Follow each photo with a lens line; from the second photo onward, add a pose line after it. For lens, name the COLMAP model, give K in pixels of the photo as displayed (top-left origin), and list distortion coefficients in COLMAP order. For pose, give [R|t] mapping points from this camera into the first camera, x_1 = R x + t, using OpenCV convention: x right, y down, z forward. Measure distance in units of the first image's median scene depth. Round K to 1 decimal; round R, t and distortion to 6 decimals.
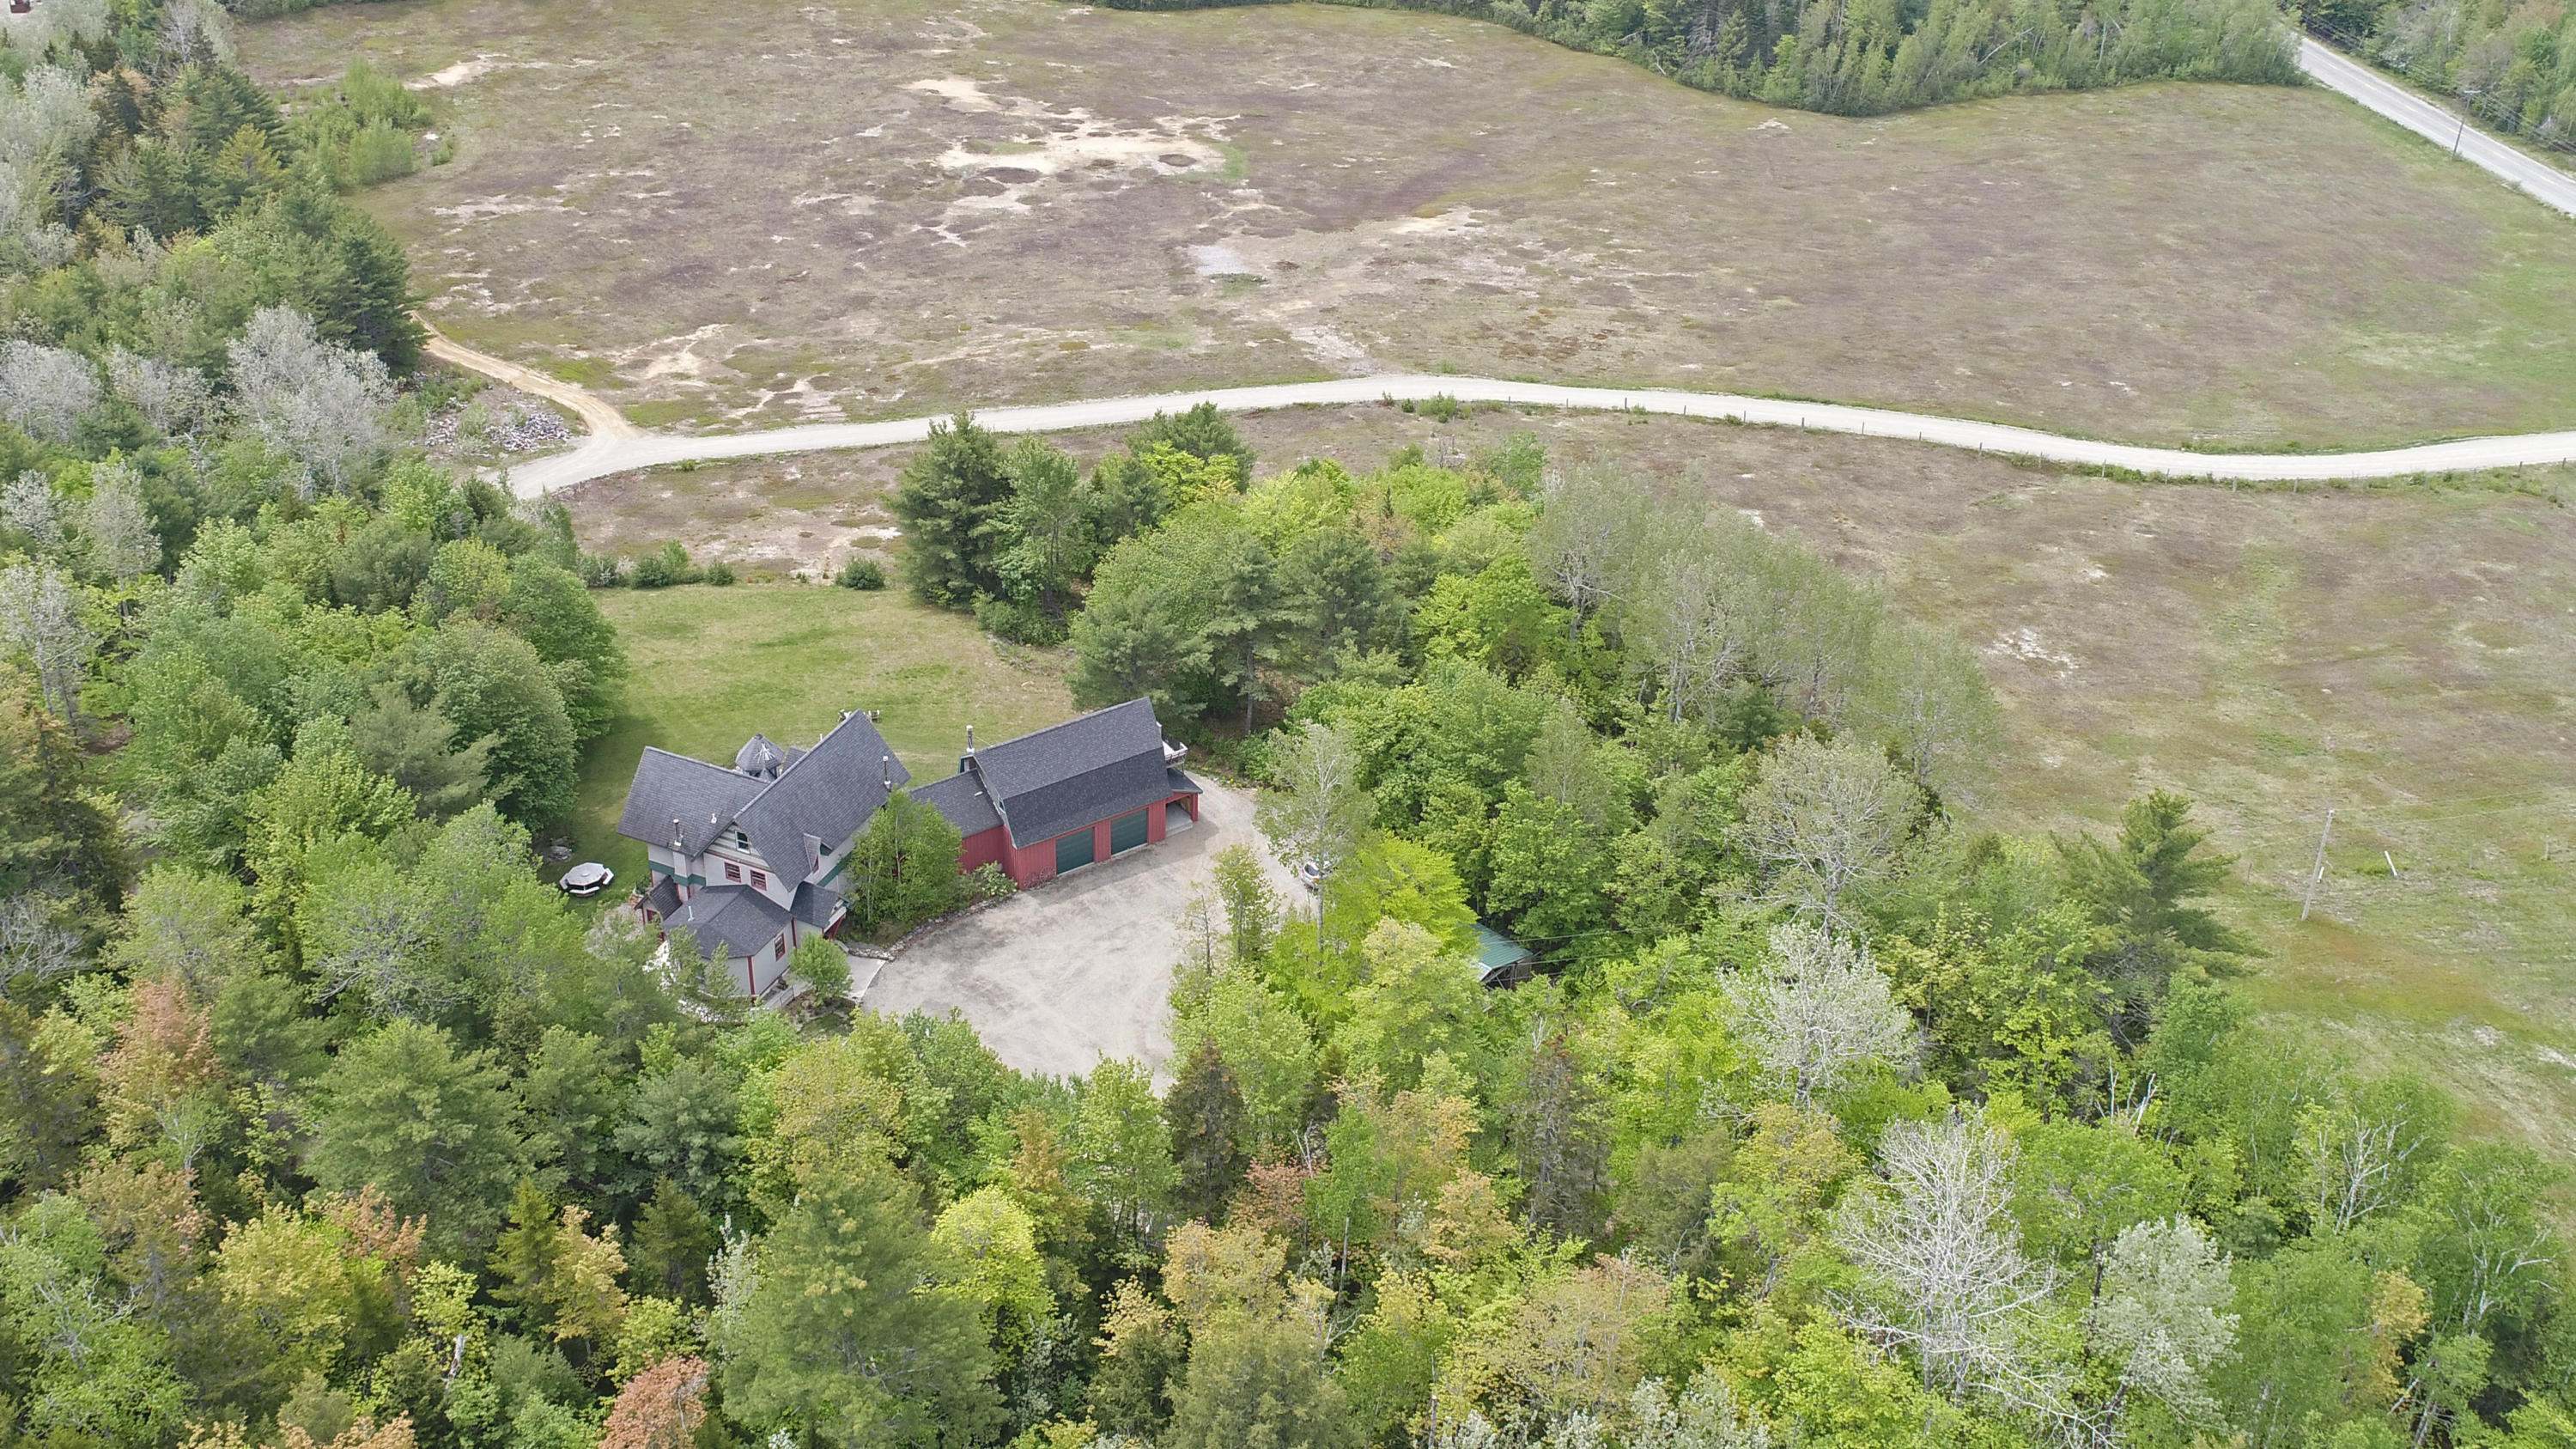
lens RADIAL K [[2289.9, 0, 1207.5], [0, 2289.9, 509.8], [0, 0, 1]] dist [0.011344, -0.026204]
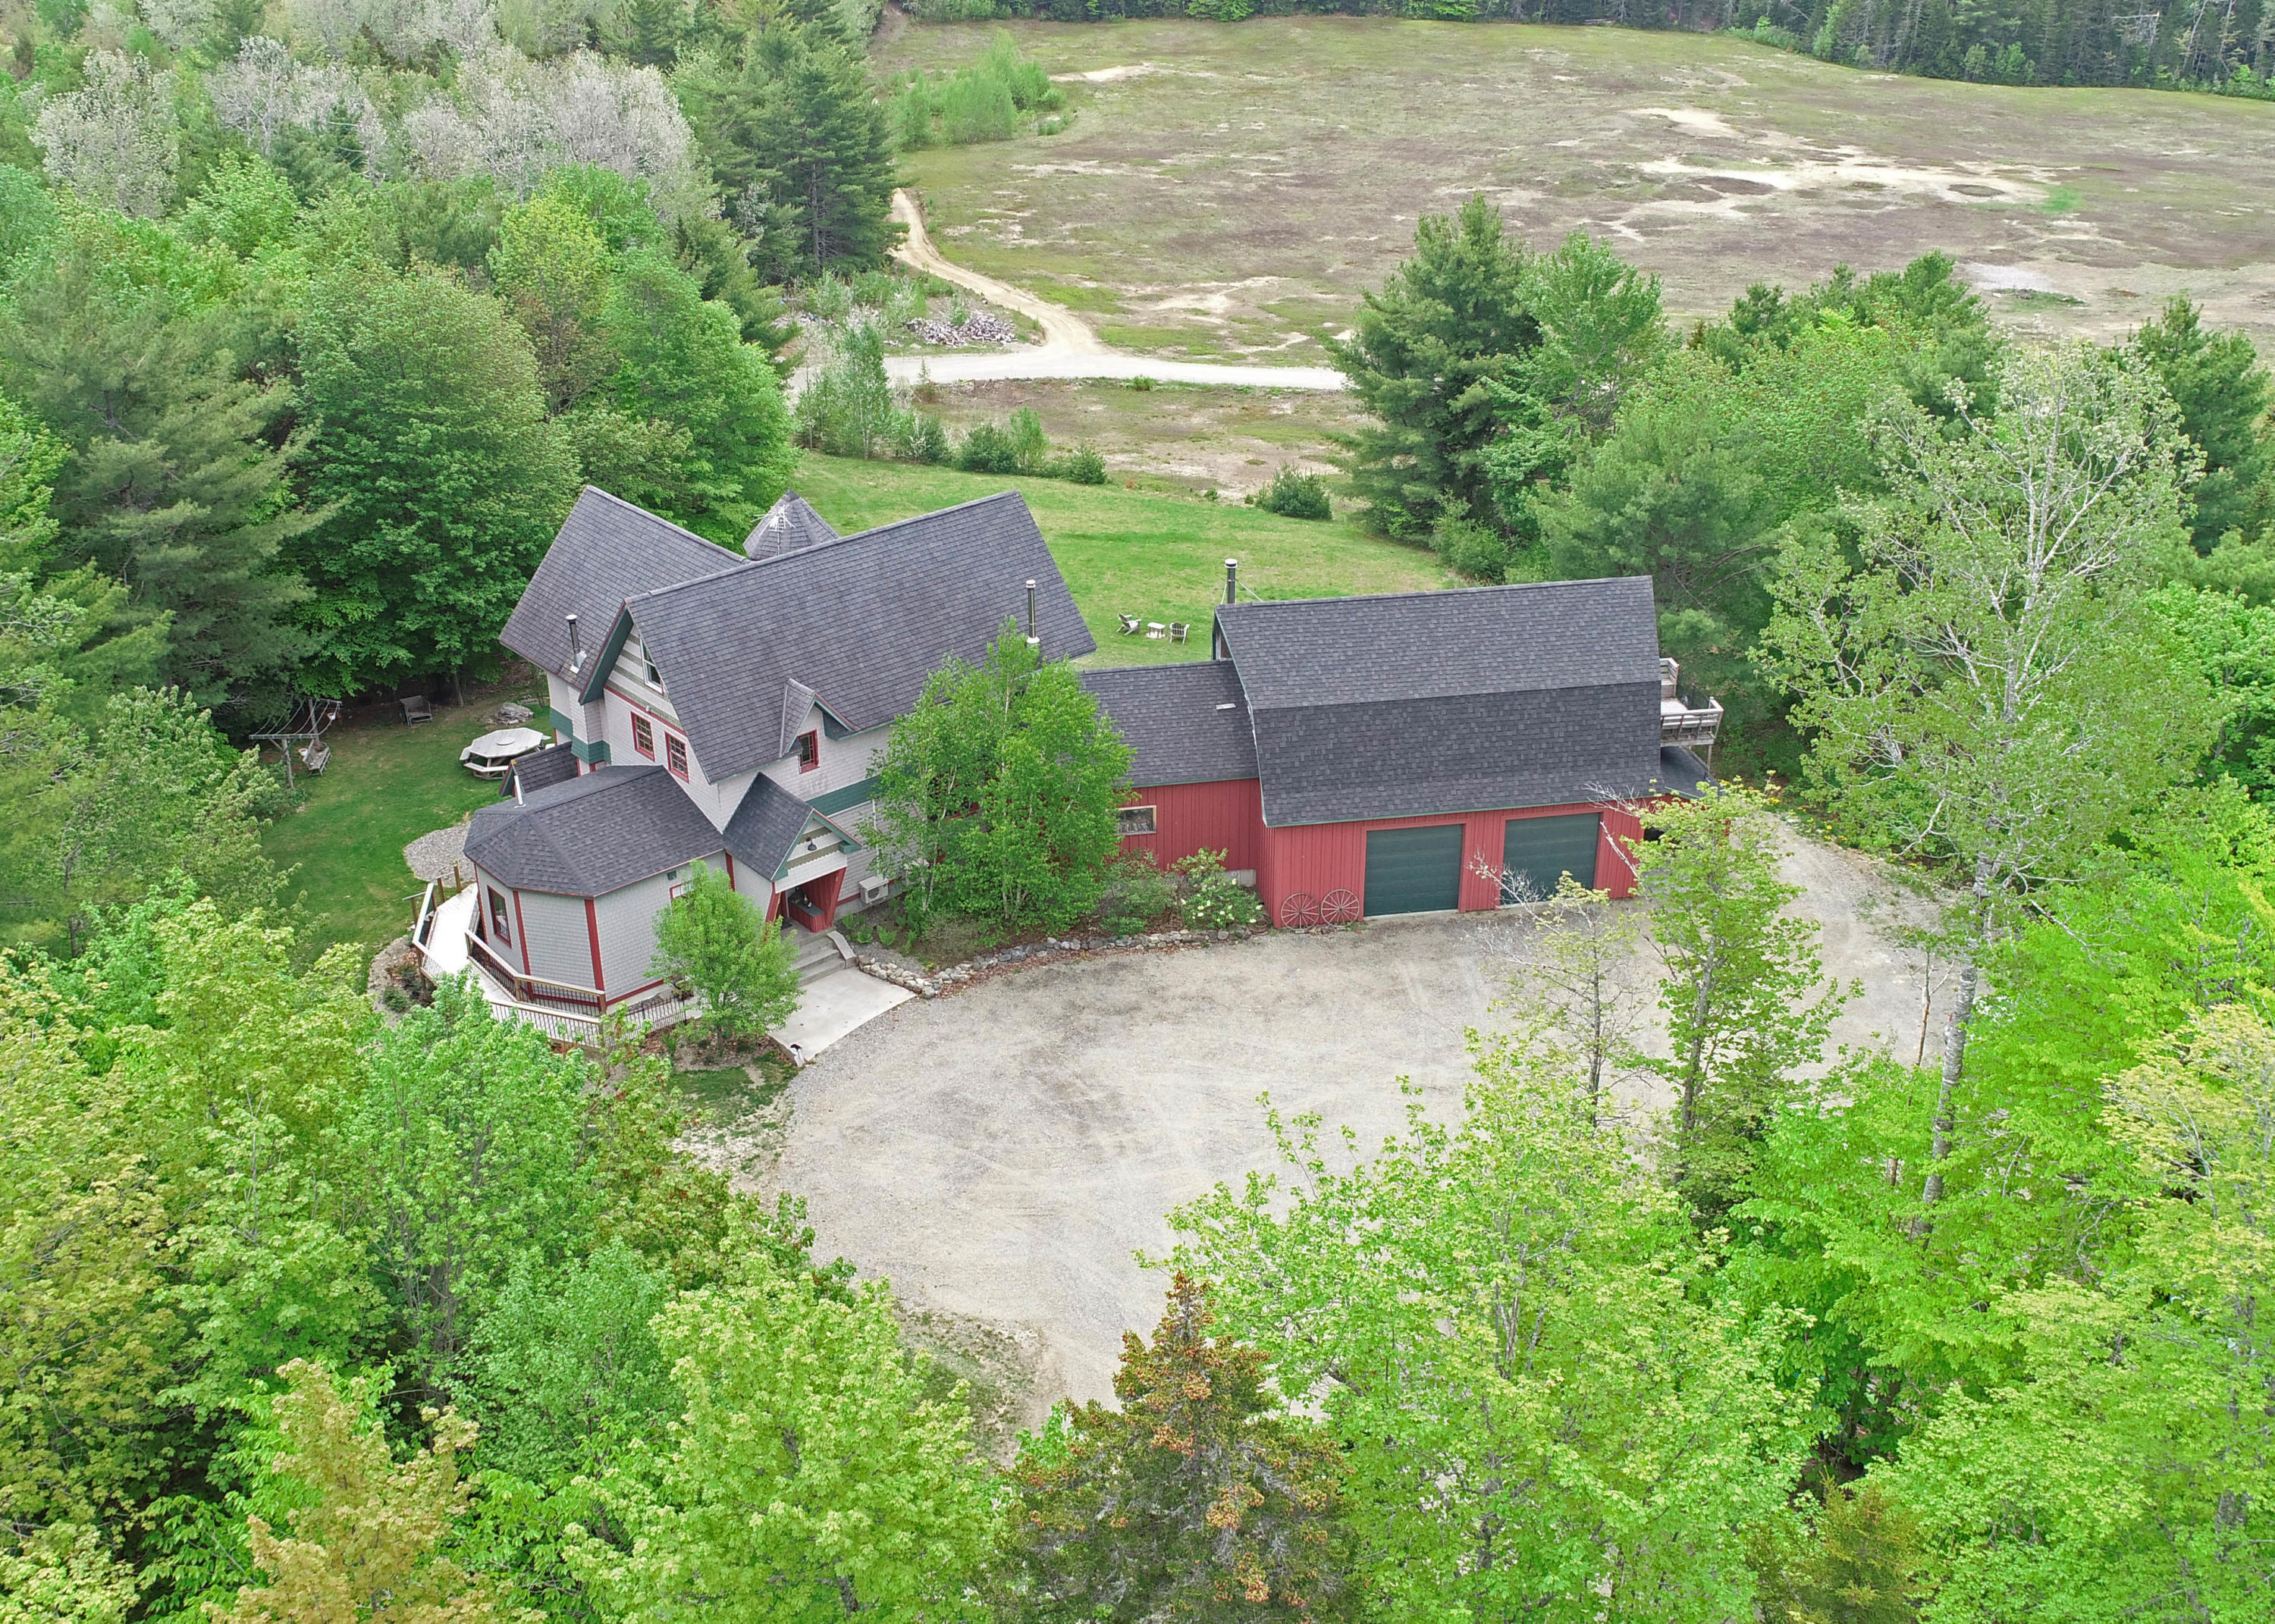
lens RADIAL K [[2130.4, 0, 1071.2], [0, 2130.4, 757.8], [0, 0, 1]] dist [0.004037, 0.000000]
pose [[0.906938, 0.158924, -0.390136, 0.026968], [-0.166416, 0.985945, 0.014767, 0.088419], [0.387000, 0.051532, 0.920639, 0.395164]]
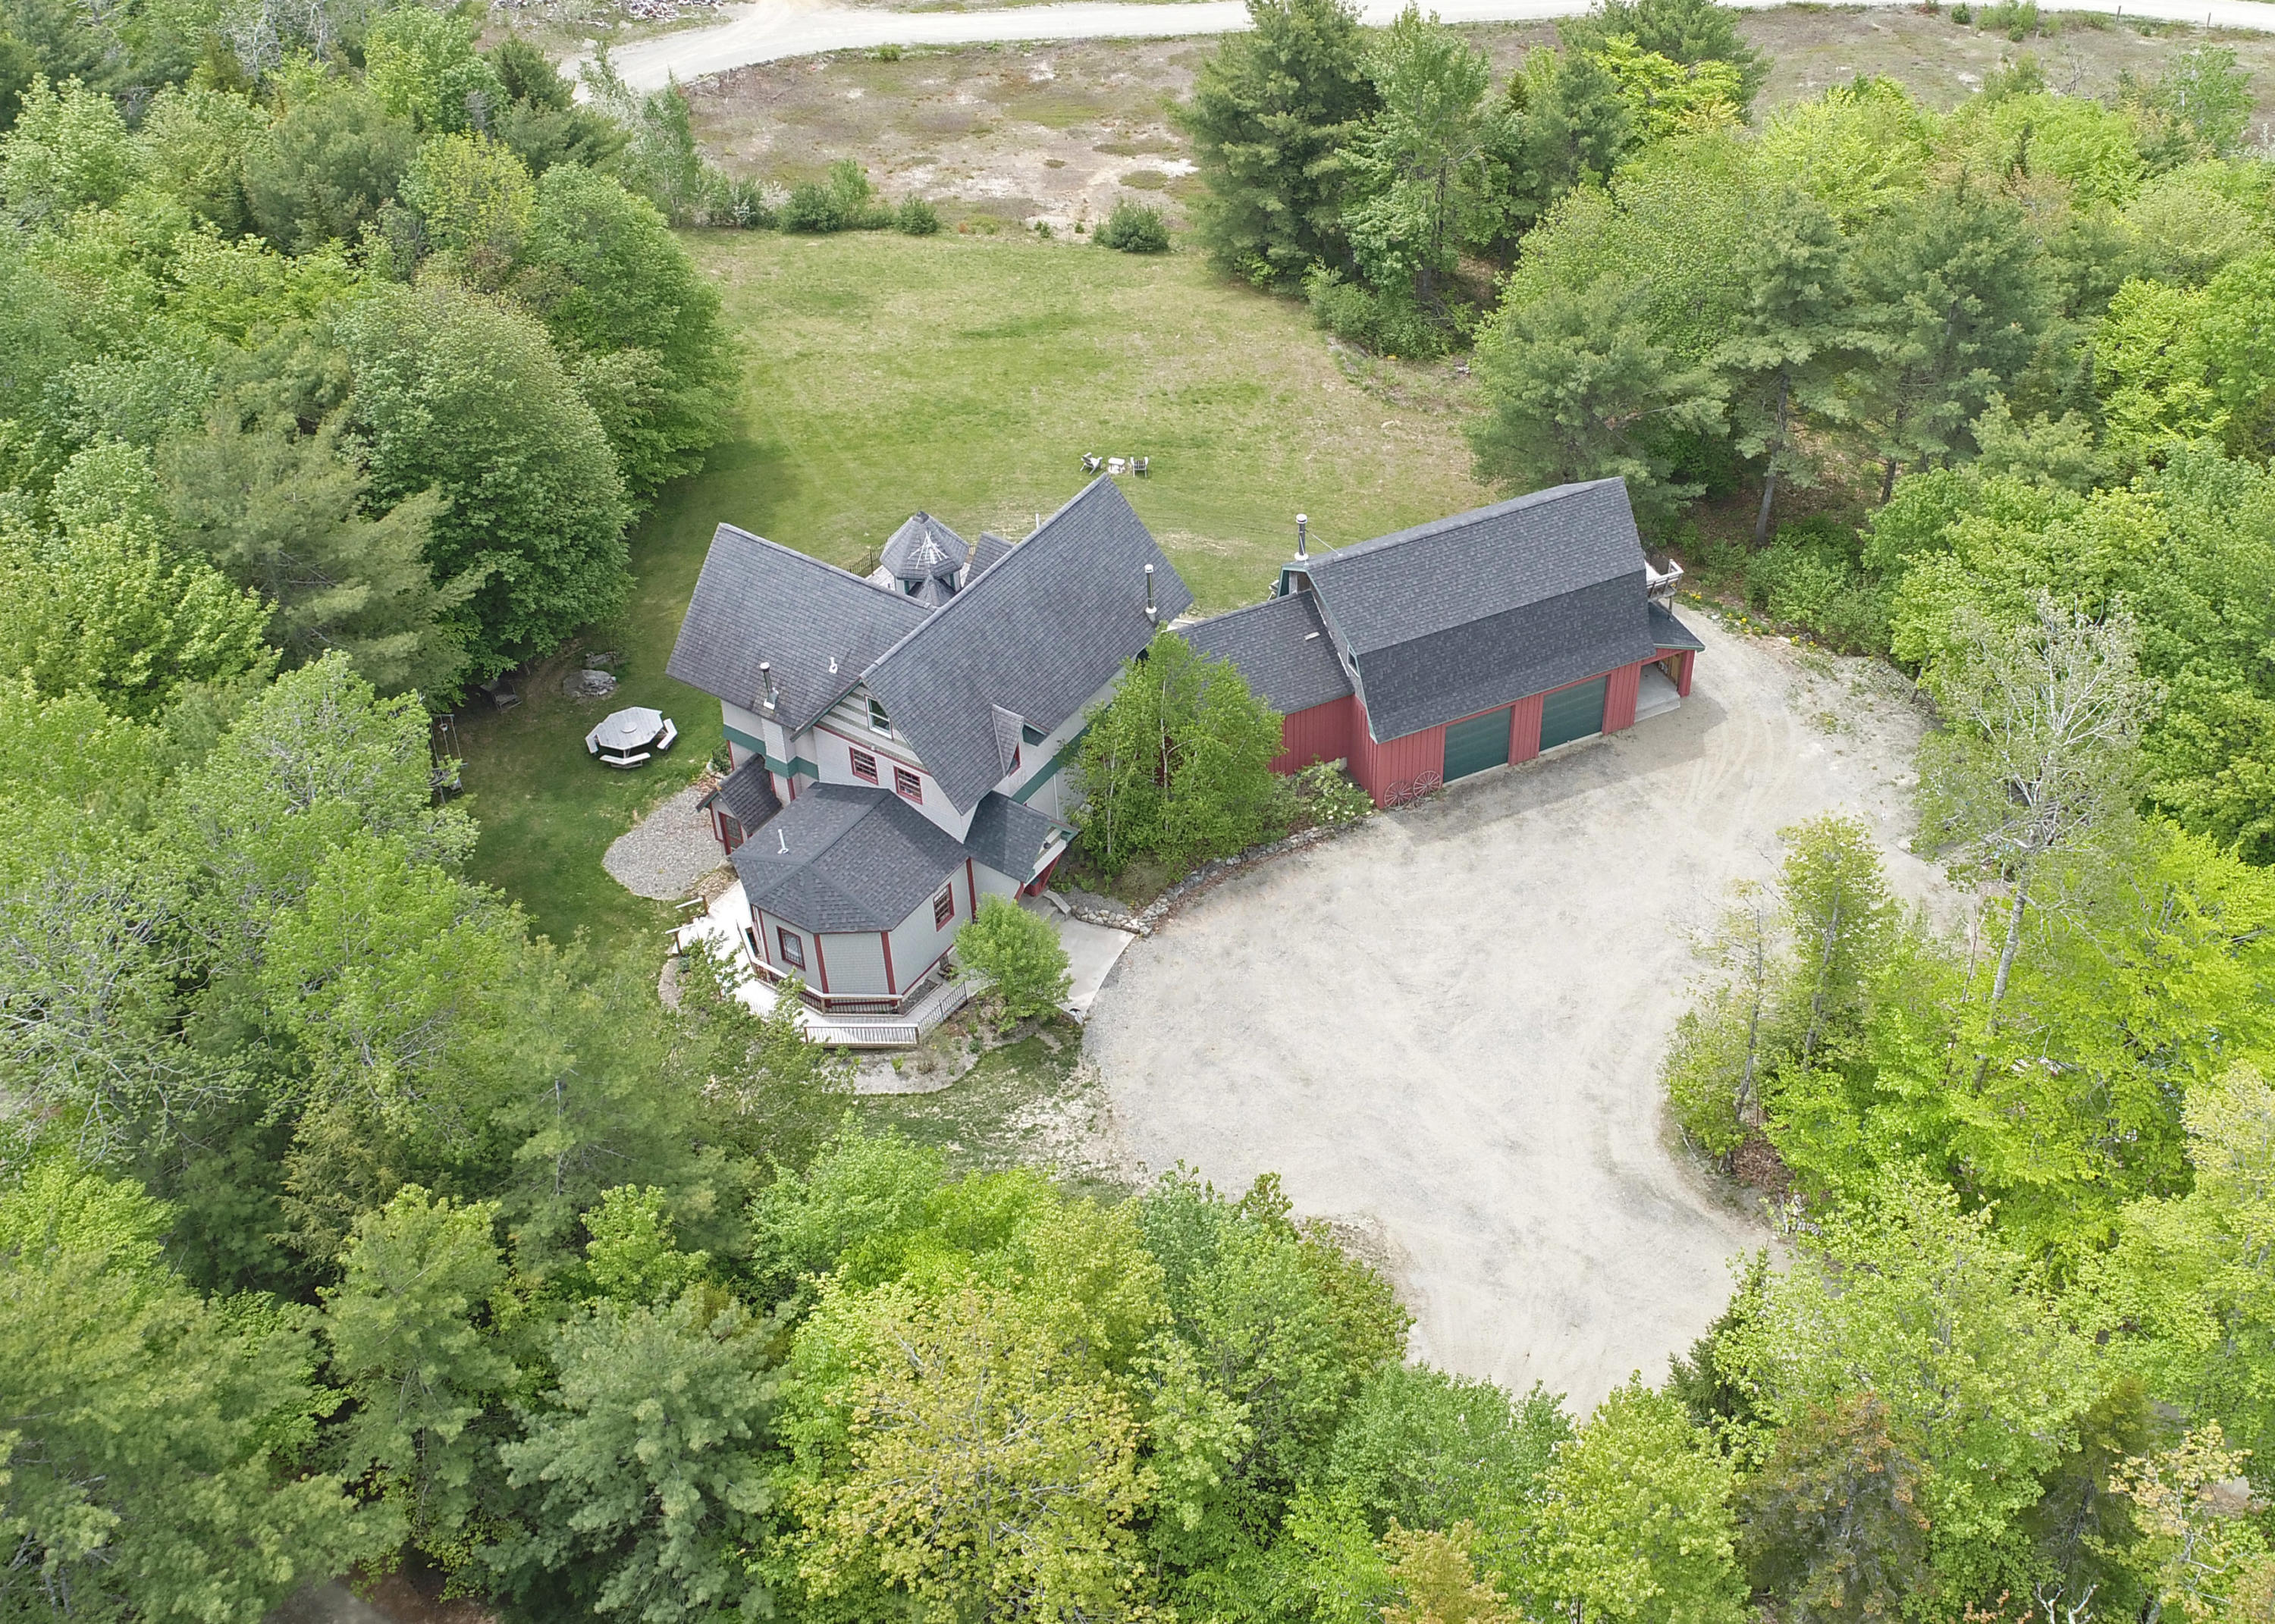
lens RADIAL K [[2414.7, 0, 1293.2], [0, 2414.7, 651.0], [0, 0, 1]] dist [0.008238, 0.000000]
pose [[0.994157, 0.065939, -0.085459, -0.035870], [-0.048111, 0.979418, 0.196022, 0.008114], [0.096626, -0.190765, 0.976868, 0.281289]]
